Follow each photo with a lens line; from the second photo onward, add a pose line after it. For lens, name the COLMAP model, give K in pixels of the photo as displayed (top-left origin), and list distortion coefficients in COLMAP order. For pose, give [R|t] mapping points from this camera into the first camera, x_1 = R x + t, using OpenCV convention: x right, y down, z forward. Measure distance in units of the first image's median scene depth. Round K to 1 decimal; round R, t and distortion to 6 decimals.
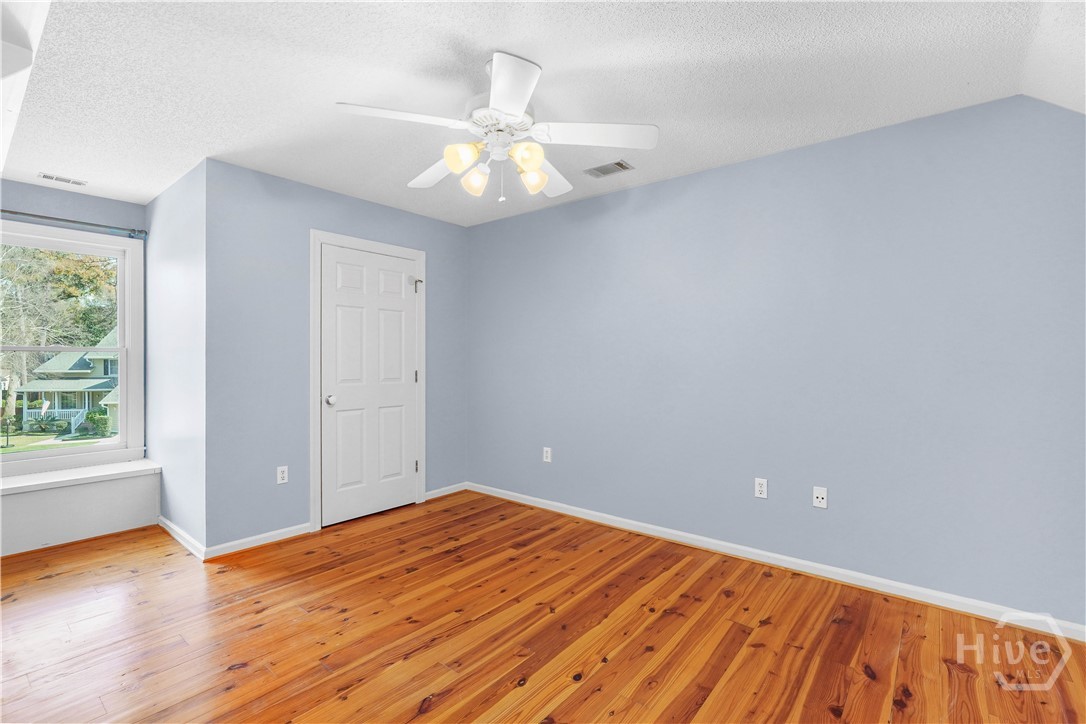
lens RADIAL K [[486.3, 0, 543.0], [0, 486.3, 362.0], [0, 0, 1]] dist [-0.002702, -0.000070]
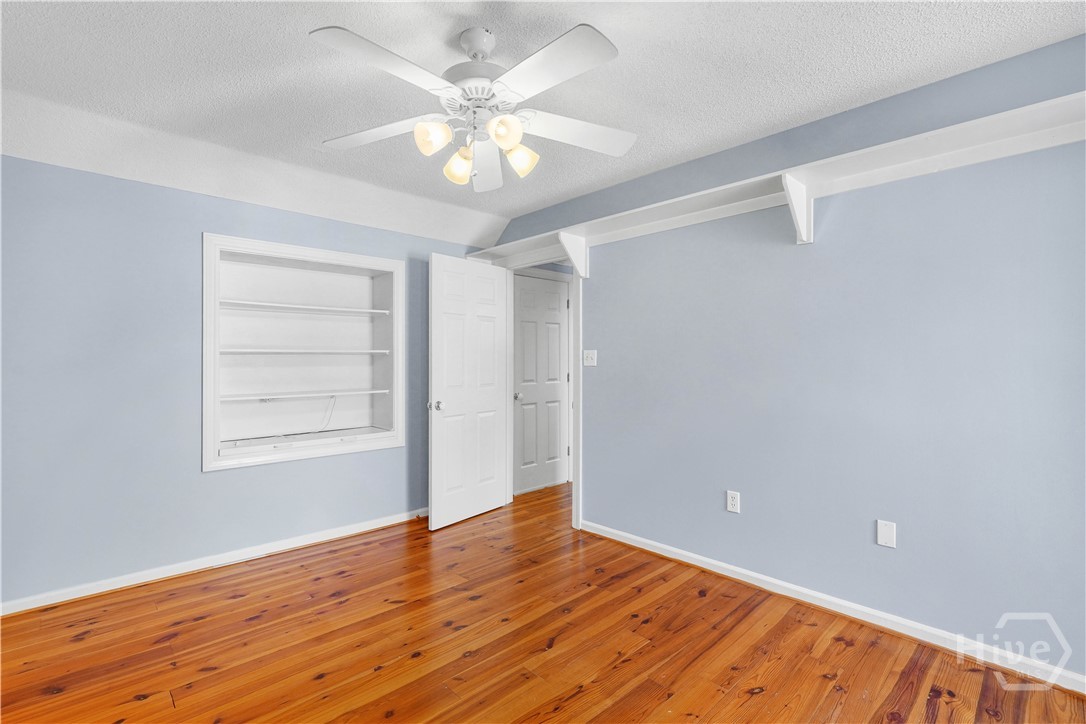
lens RADIAL K [[486.3, 0, 543.0], [0, 486.3, 362.0], [0, 0, 1]] dist [-0.002702, -0.000070]
pose [[-0.991907, -0.006104, 0.126819, -0.332297], [-0.004374, 0.999894, 0.013915, -0.025211], [-0.126890, 0.013247, -0.991828, 1.958568]]
